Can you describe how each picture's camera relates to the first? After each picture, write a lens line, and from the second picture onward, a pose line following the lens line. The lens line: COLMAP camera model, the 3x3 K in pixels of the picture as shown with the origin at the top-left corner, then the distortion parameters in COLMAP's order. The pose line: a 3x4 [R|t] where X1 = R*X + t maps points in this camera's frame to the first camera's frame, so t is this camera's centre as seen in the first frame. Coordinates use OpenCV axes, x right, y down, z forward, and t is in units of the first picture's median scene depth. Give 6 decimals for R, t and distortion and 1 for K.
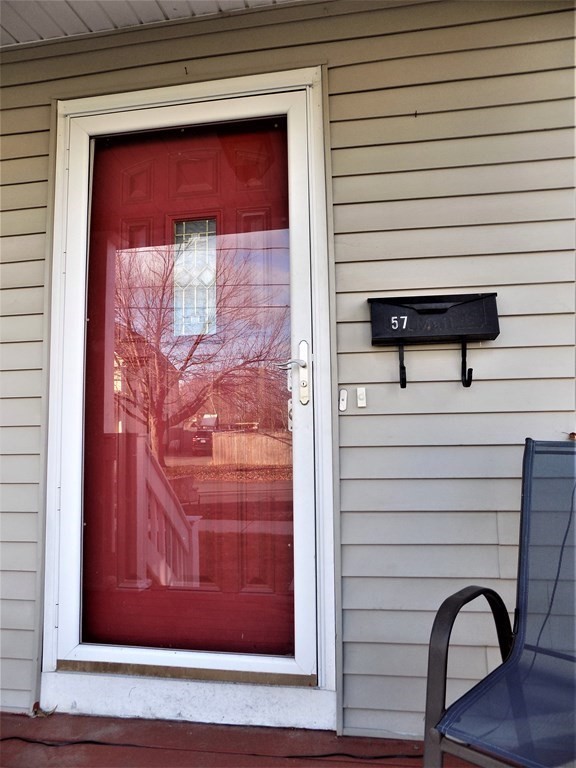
lens RADIAL K [[515.8, 0, 288.0], [0, 515.8, 384.0], [0, 0, 1]] dist [-0.055448, 0.058320]
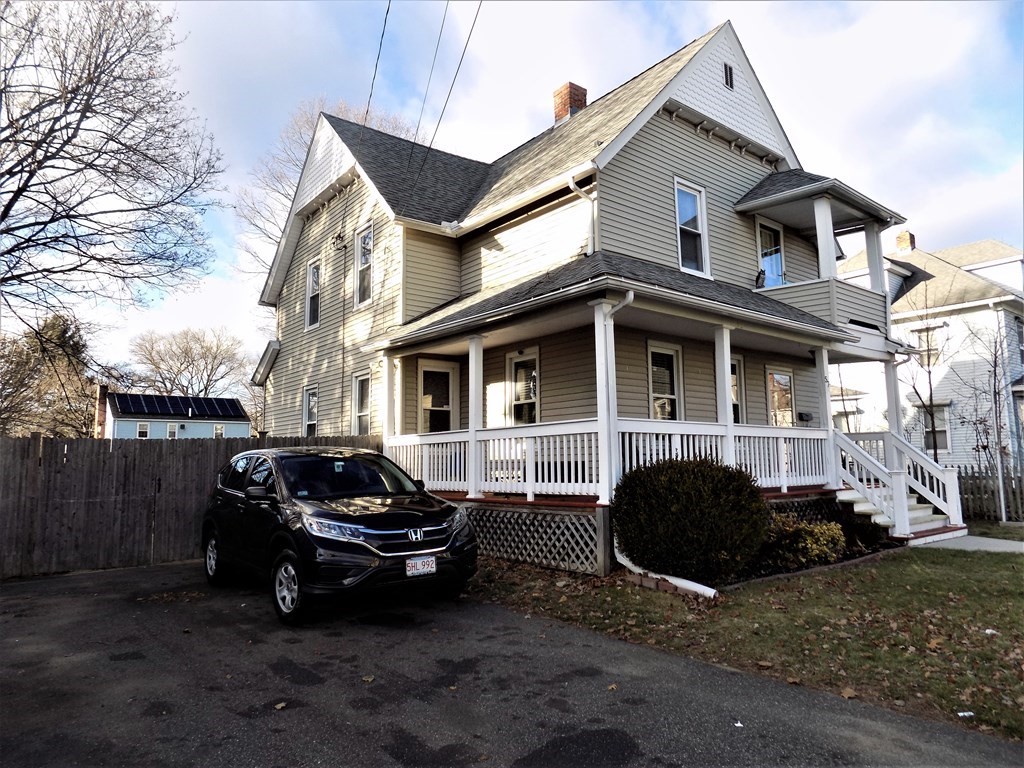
lens RADIAL K [[687.7, 0, 505.8], [0, 687.7, 381.5], [0, 0, 1]] dist [-0.055448, 0.058320]
pose [[0.674614, 0.099445, 0.731442, -8.196898], [-0.064204, 0.995034, -0.076066, 0.308826], [-0.735373, 0.004354, 0.677648, -1.904358]]
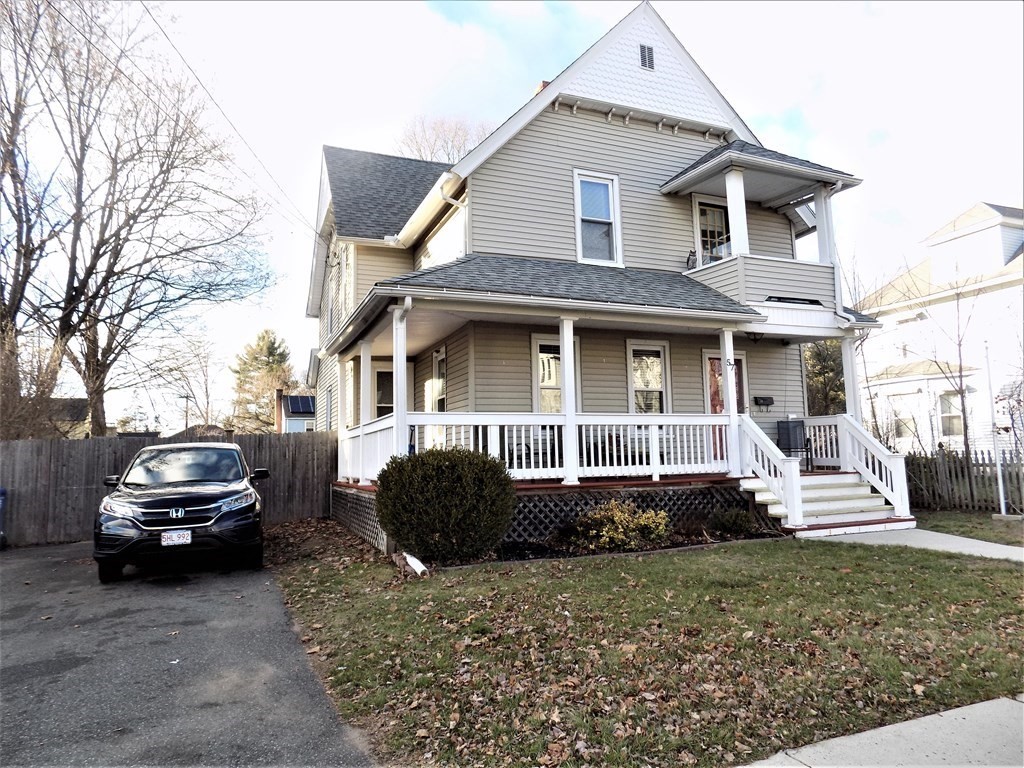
lens RADIAL K [[687.7, 0, 505.8], [0, 687.7, 381.5], [0, 0, 1]] dist [-0.055448, 0.058320]
pose [[0.856464, 0.056375, 0.513119, -6.217416], [-0.037089, 0.998170, -0.047760, 0.133395], [-0.514872, 0.021874, 0.856988, -4.144125]]
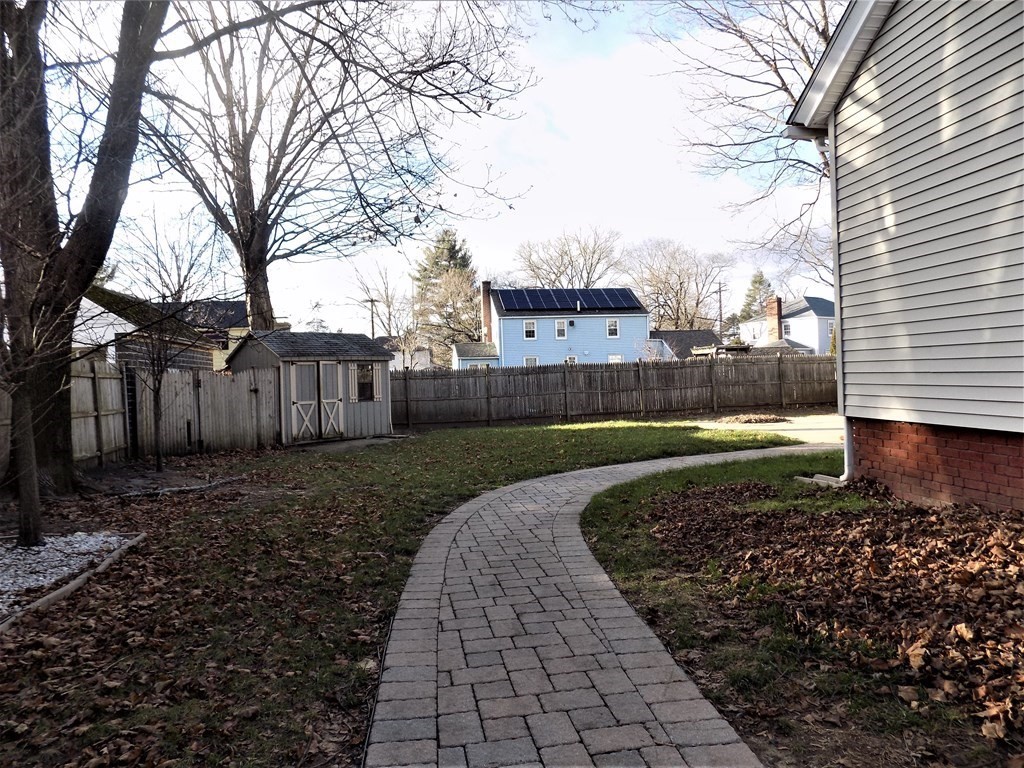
lens RADIAL K [[687.7, 0, 505.8], [0, 687.7, 381.5], [0, 0, 1]] dist [-0.055448, 0.058320]
pose [[0.953208, -0.015687, 0.301908, -5.700400], [-0.010011, 0.996467, 0.083384, 0.964633], [-0.302150, -0.082505, 0.949683, 5.305281]]
